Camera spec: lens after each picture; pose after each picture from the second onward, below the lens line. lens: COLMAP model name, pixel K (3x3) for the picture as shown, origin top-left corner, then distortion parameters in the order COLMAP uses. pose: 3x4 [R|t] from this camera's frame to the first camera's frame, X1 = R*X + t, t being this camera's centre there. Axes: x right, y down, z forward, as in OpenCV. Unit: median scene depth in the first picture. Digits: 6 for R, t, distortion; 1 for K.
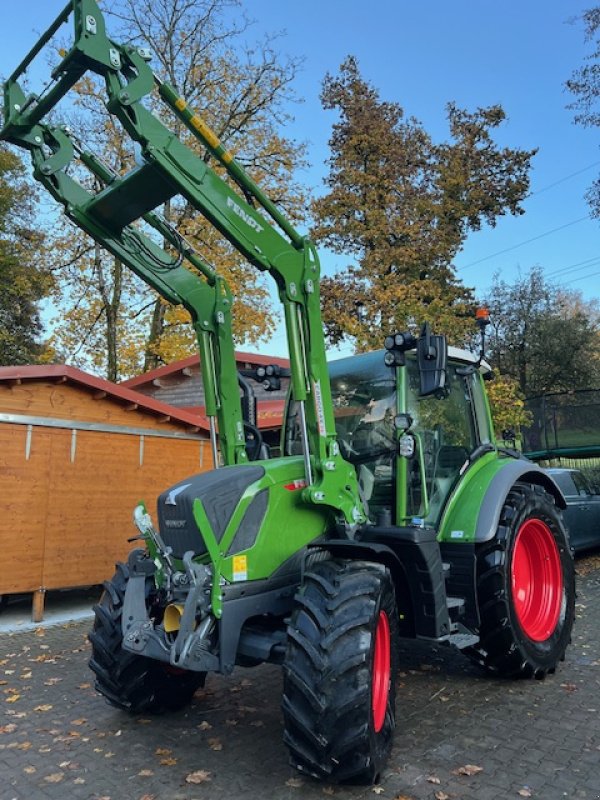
lens RADIAL K [[599.2, 0, 286.5], [0, 599.2, 400.1], [0, 0, 1]] dist [0.036802, -0.036546]
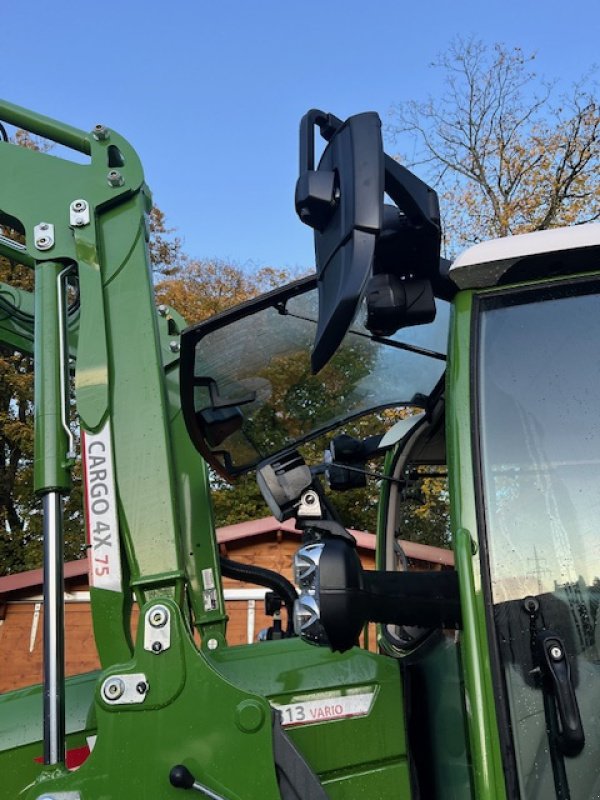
lens RADIAL K [[599.2, 0, 291.7], [0, 599.2, 400.2], [0, 0, 1]] dist [0.036802, -0.036546]
pose [[0.716645, -0.307686, -0.625899, 0.086430], [0.140370, 0.942693, -0.302698, 0.018215], [0.683166, 0.129070, 0.718766, 0.194252]]
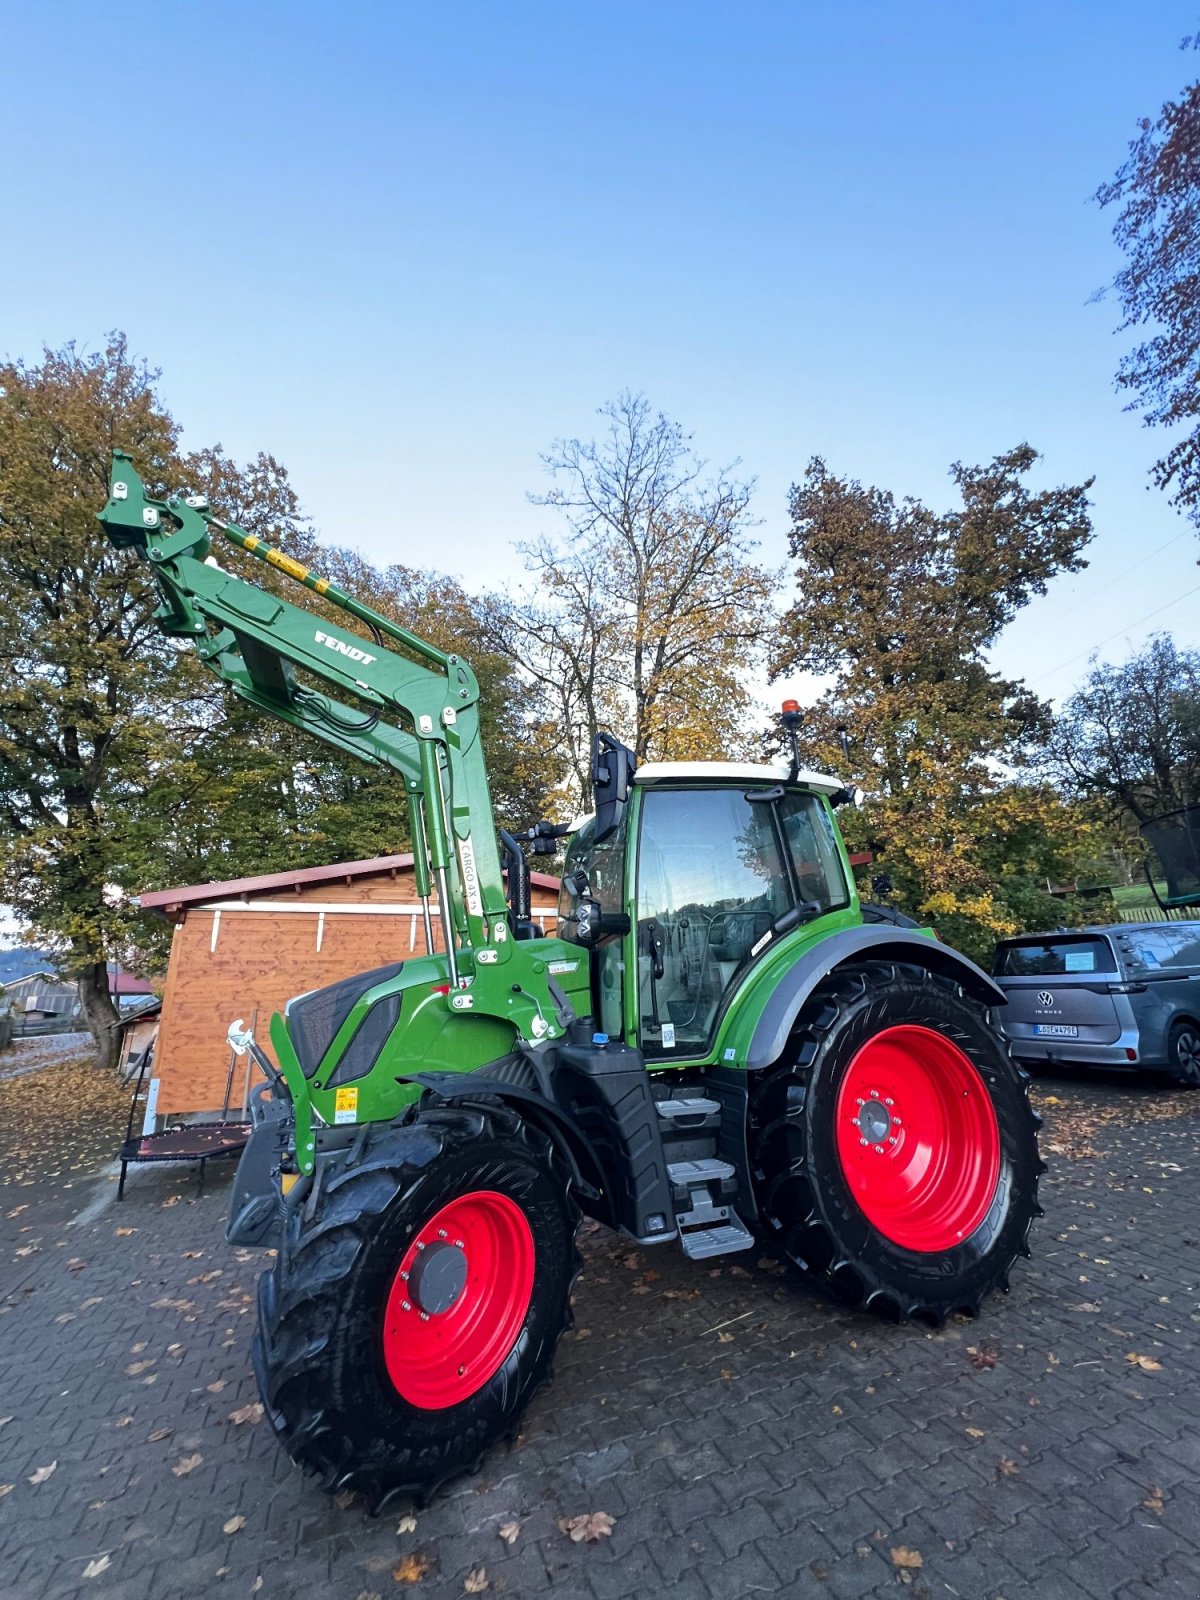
lens RADIAL K [[628.1, 0, 588.9], [0, 628.1, 801.9], [0, 0, 1]] dist [-0.004122, 0.000651]
pose [[0.900419, -0.143839, -0.410556, 0.120845], [0.098908, 0.986728, -0.128781, 0.008728], [0.423631, 0.075349, 0.902696, 0.086845]]
